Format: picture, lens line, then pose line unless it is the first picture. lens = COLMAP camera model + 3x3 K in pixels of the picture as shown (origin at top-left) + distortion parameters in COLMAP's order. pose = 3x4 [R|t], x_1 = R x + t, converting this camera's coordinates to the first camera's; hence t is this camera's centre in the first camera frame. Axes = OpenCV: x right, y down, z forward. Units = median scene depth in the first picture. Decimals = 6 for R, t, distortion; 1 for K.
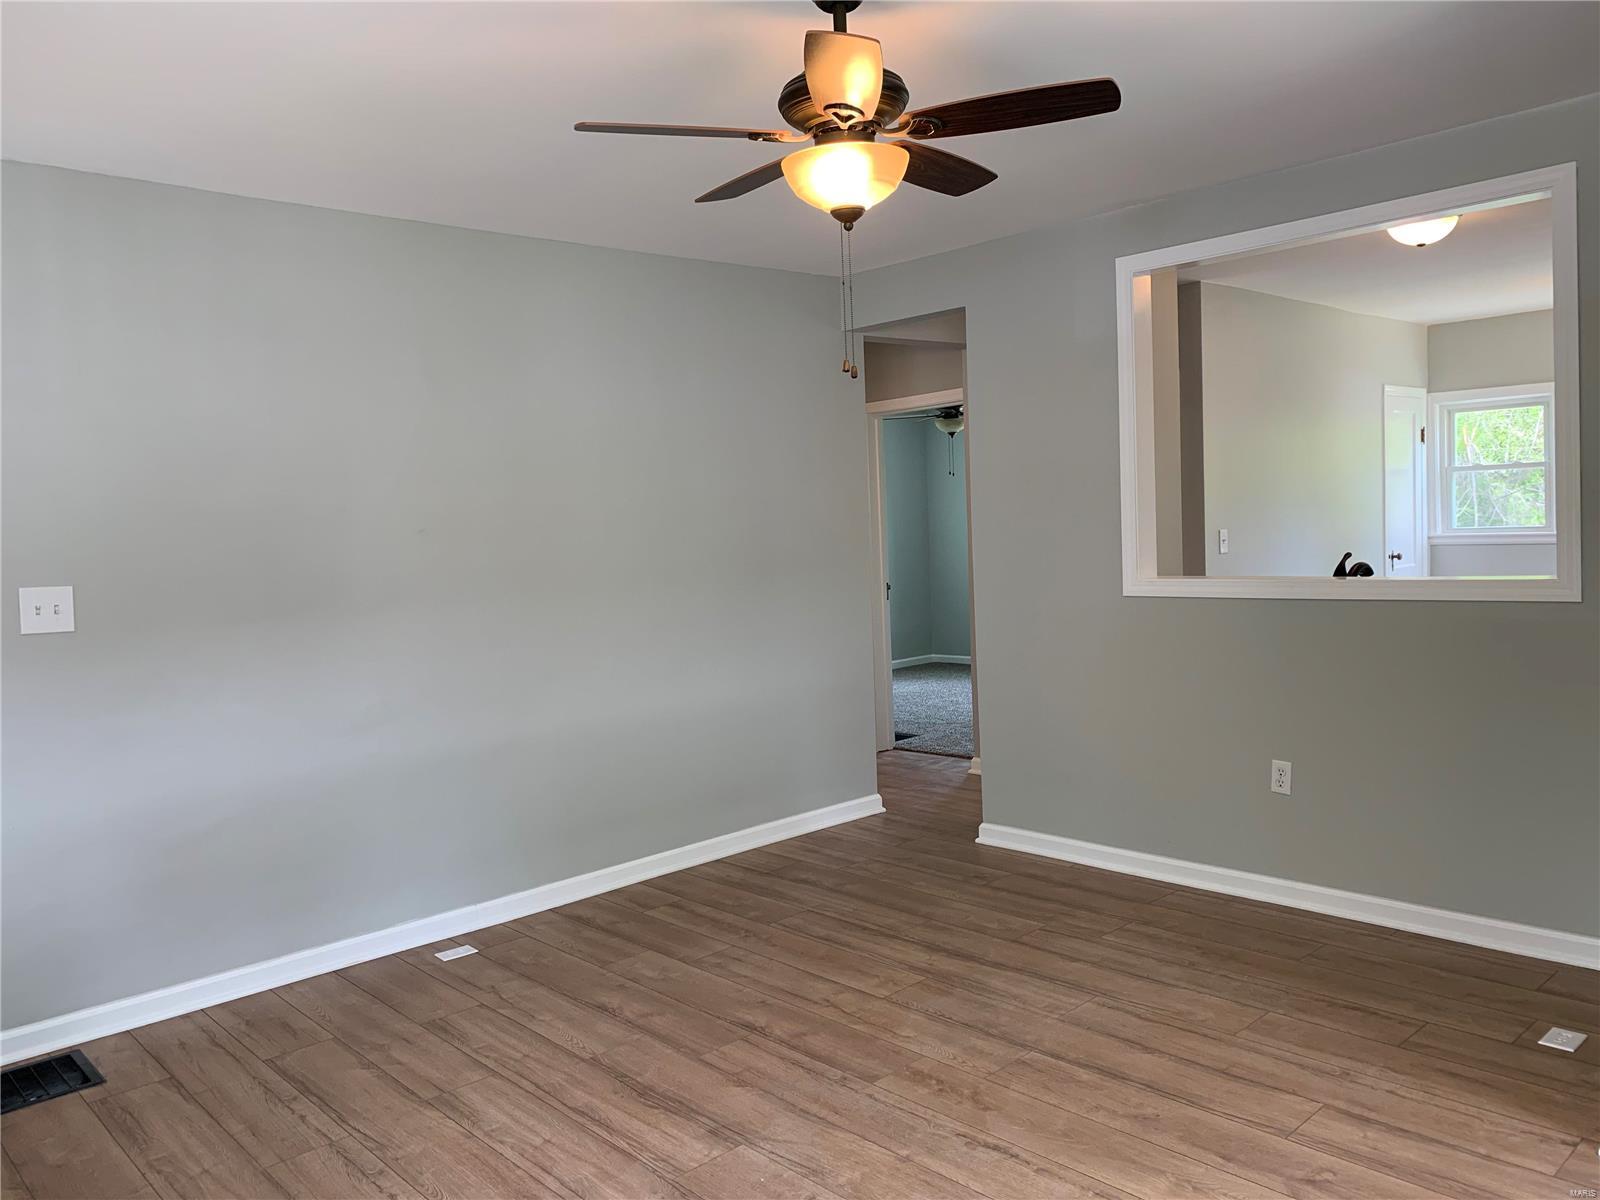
lens RADIAL K [[1231.2, 0, 784.9], [0, 1231.2, 597.7], [0, 0, 1]] dist [0.027115, -0.023406]
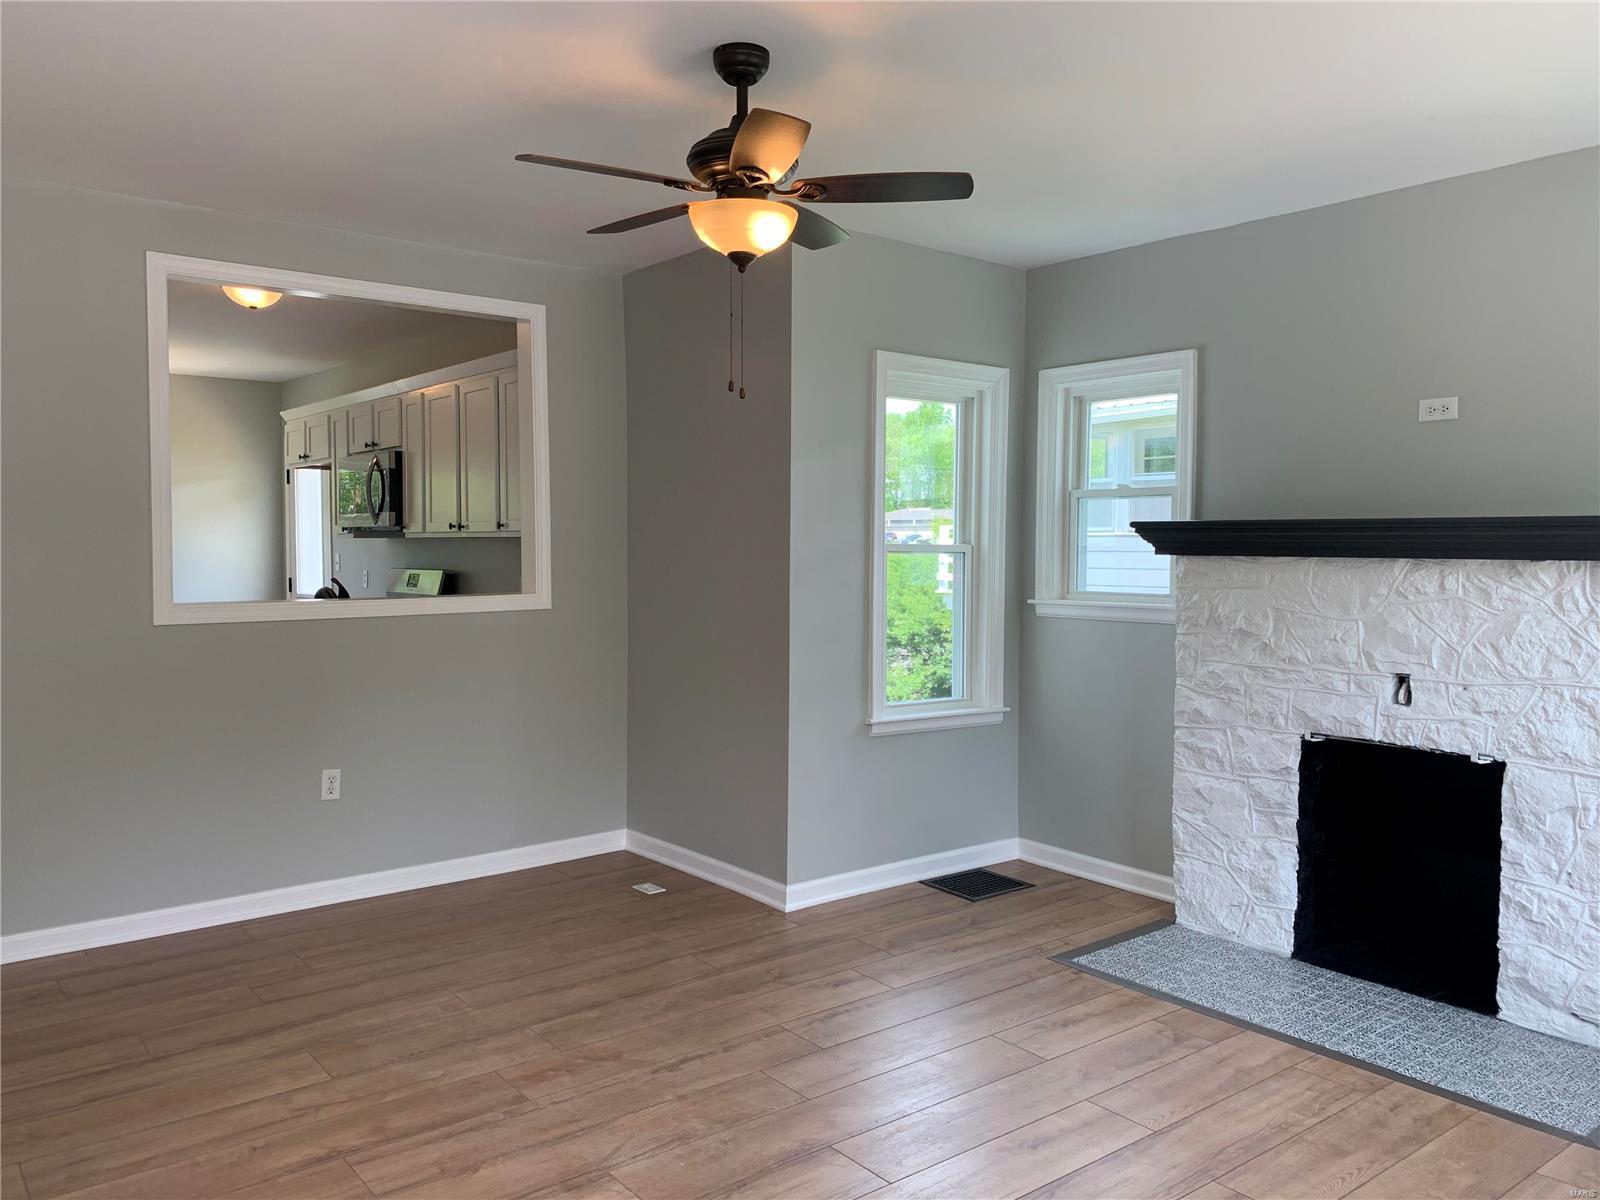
lens RADIAL K [[1231.2, 0, 786.0], [0, 1231.2, 603.2], [0, 0, 1]] dist [0.027115, -0.023406]
pose [[0.089284, -0.009787, 0.995958, -0.783233], [0.062586, 0.998031, 0.004197, 0.009216], [-0.994038, 0.061959, 0.089721, 0.612355]]
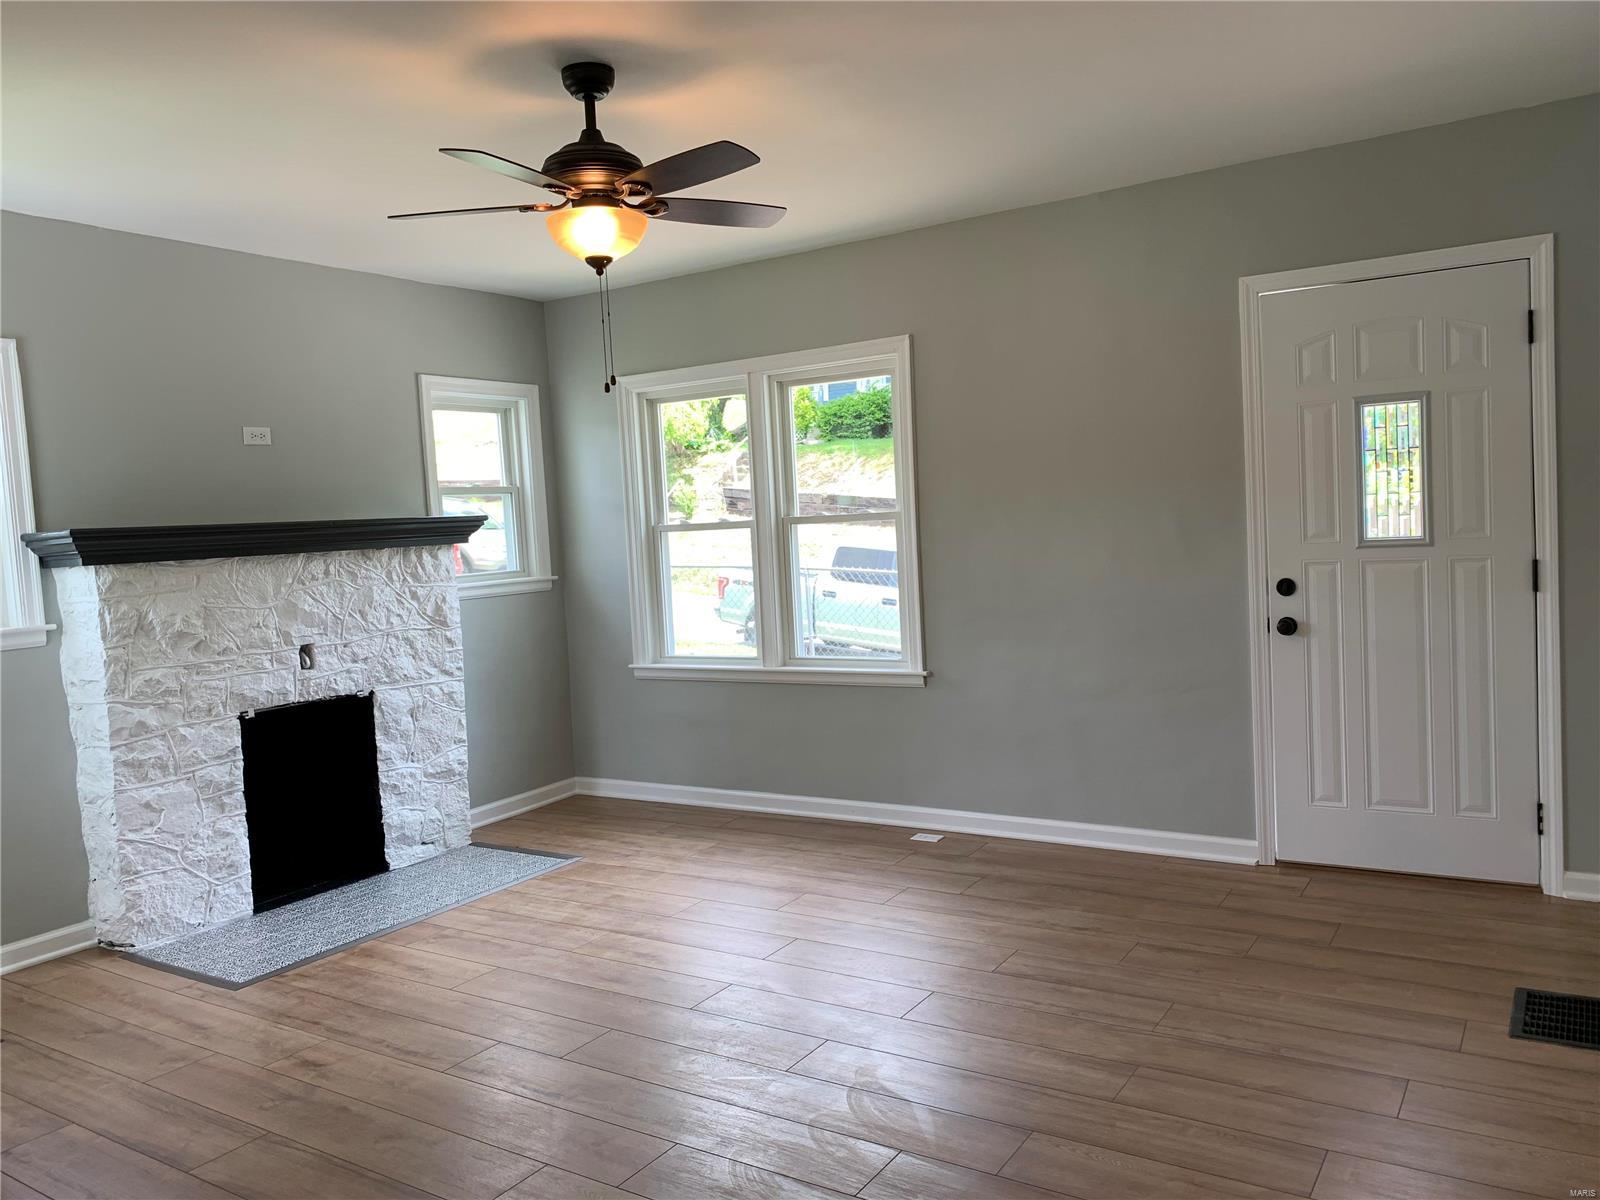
lens RADIAL K [[1231.2, 0, 783.4], [0, 1231.2, 612.3], [0, 0, 1]] dist [0.027115, -0.023406]
pose [[-0.967248, 0.110942, -0.228303, 0.138439], [0.076807, 0.985185, 0.153337, -0.094794], [0.241932, 0.130780, -0.961439, 1.613381]]
